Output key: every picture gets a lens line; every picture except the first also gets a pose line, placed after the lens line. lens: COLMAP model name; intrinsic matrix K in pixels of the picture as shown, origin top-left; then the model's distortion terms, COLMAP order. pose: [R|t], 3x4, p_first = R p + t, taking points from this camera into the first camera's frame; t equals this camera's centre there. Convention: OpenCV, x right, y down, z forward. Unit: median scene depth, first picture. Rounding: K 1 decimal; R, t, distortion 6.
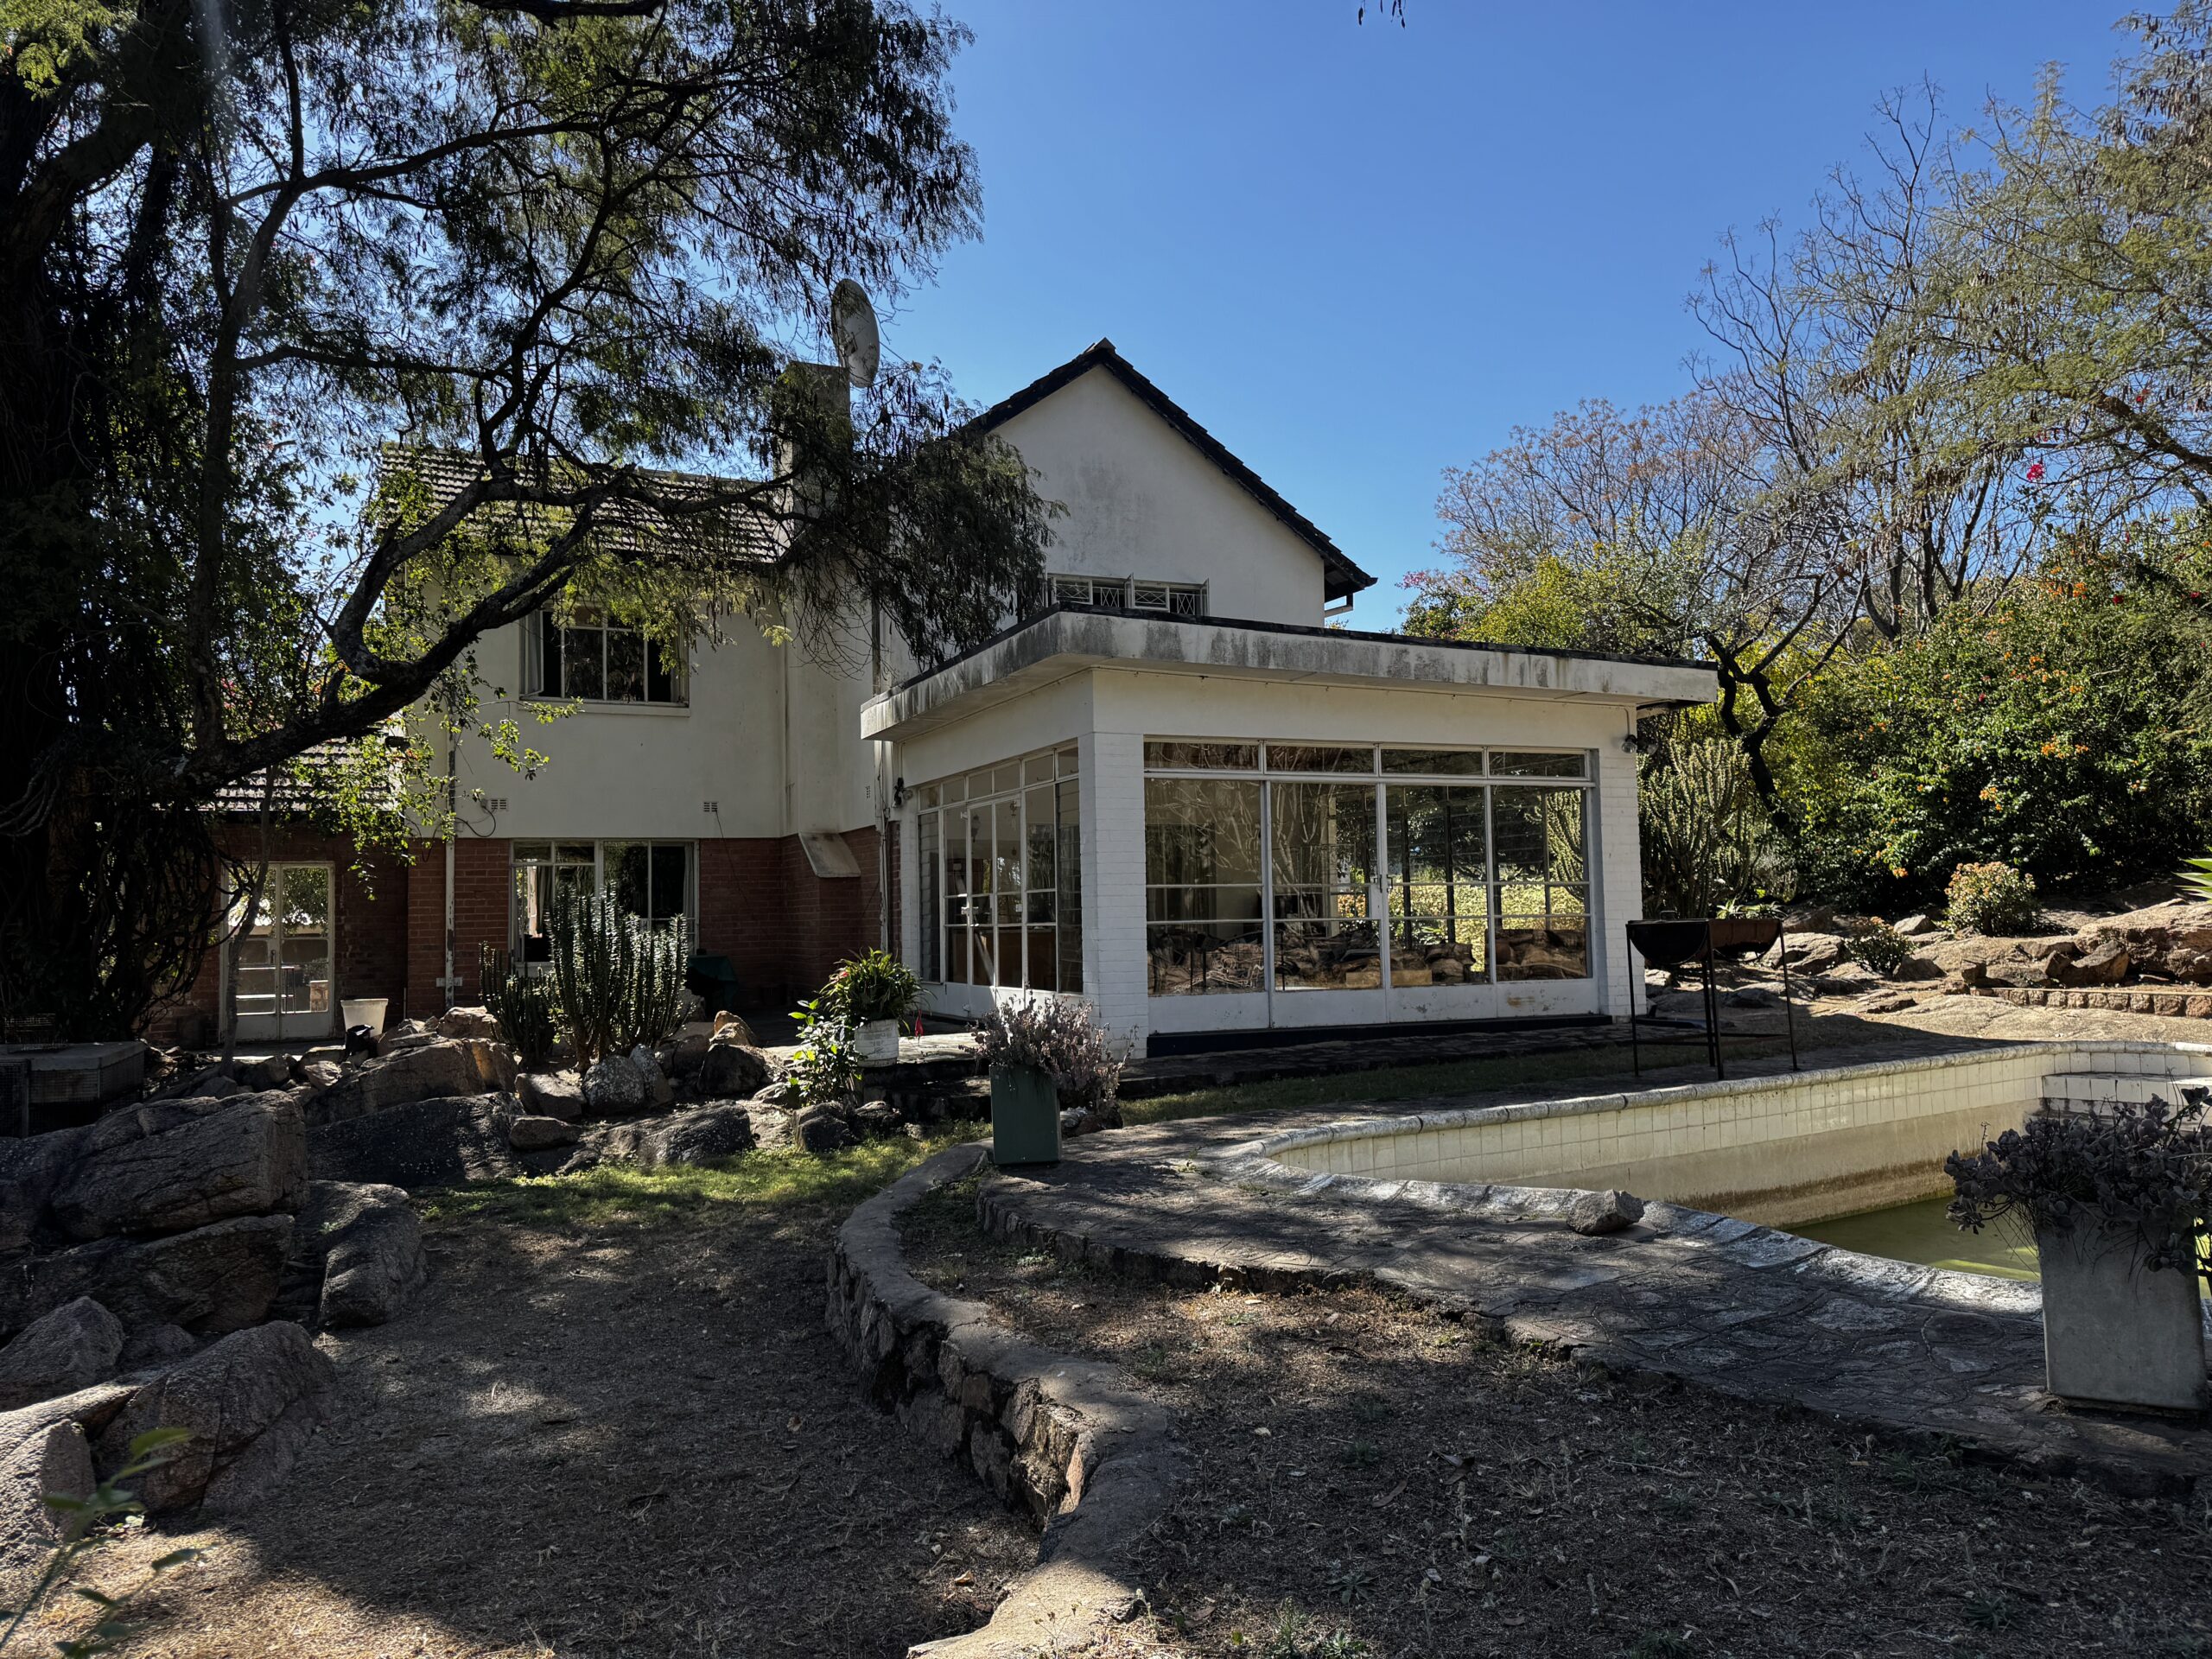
lens RADIAL K [[1554.3, 0, 1115.6], [0, 1554.3, 848.9], [0, 0, 1]] dist [0.104289, -0.005196]
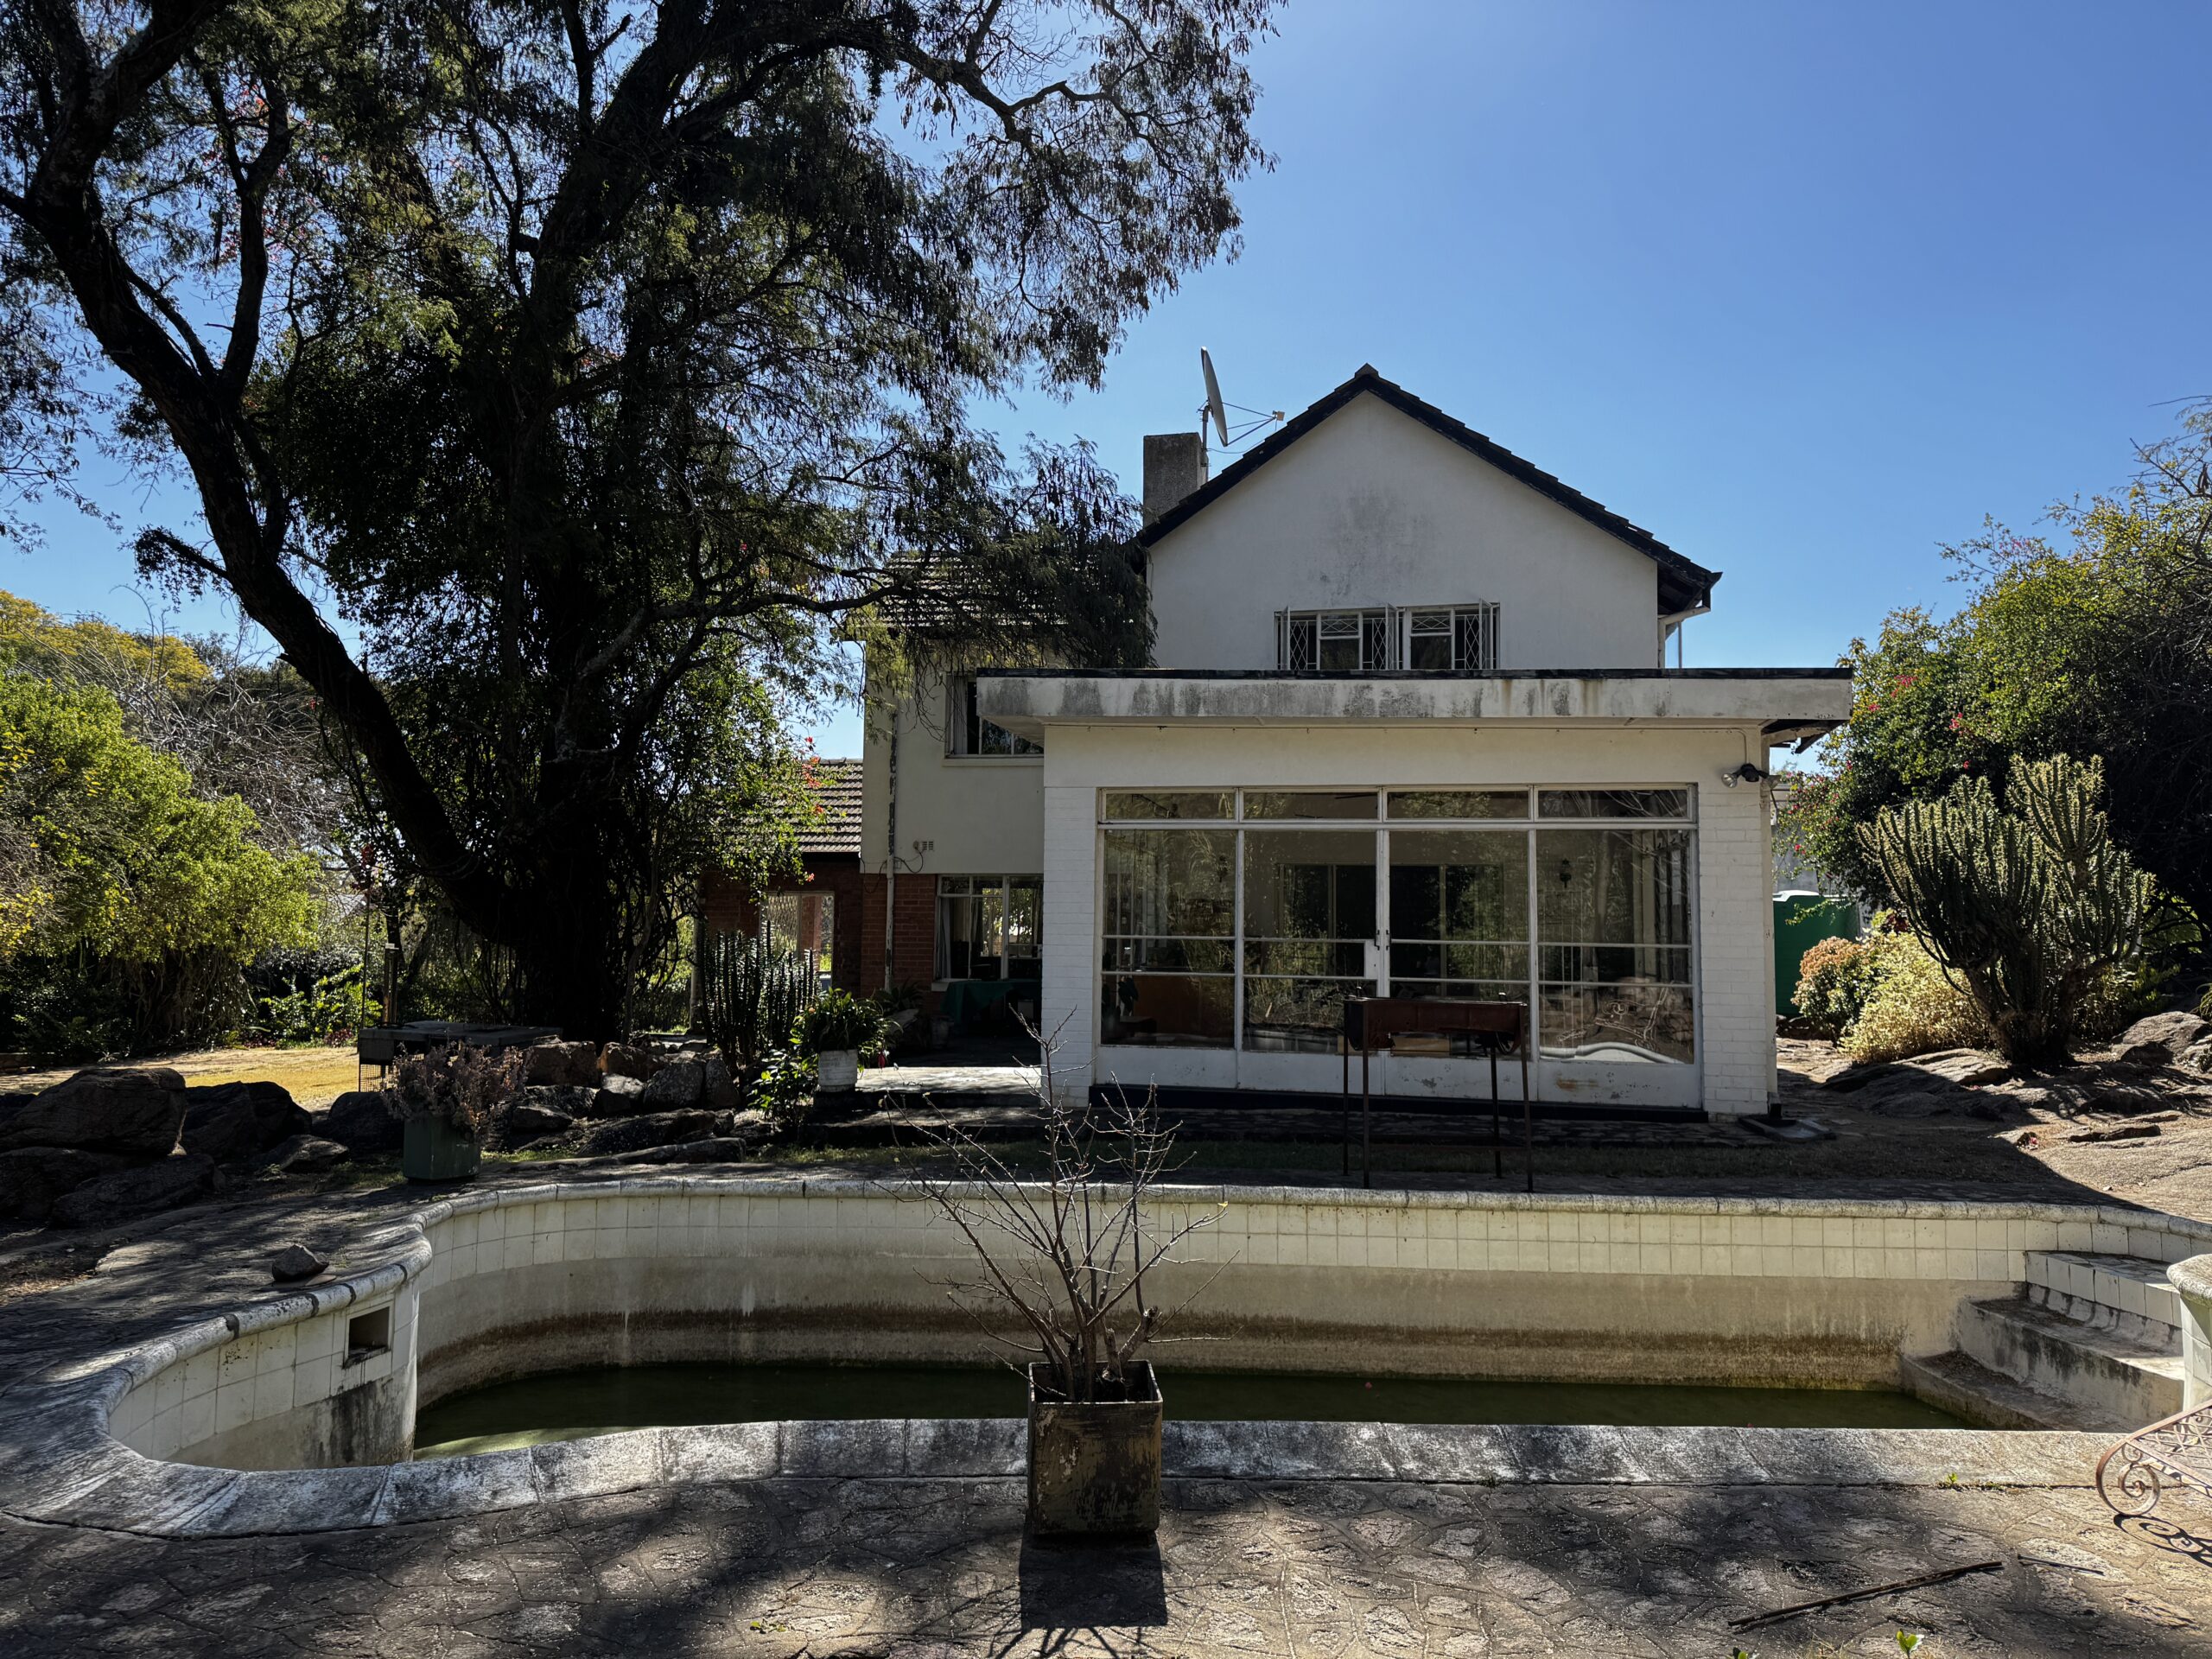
lens RADIAL K [[1554.3, 0, 1114.7], [0, 1554.3, 823.8], [0, 0, 1]] dist [0.104289, -0.005196]
pose [[0.817087, -0.012438, -0.576381, 0.564215], [-0.001056, 0.999733, -0.023071, -0.024361], [0.576514, 0.019460, 0.816856, 0.163792]]
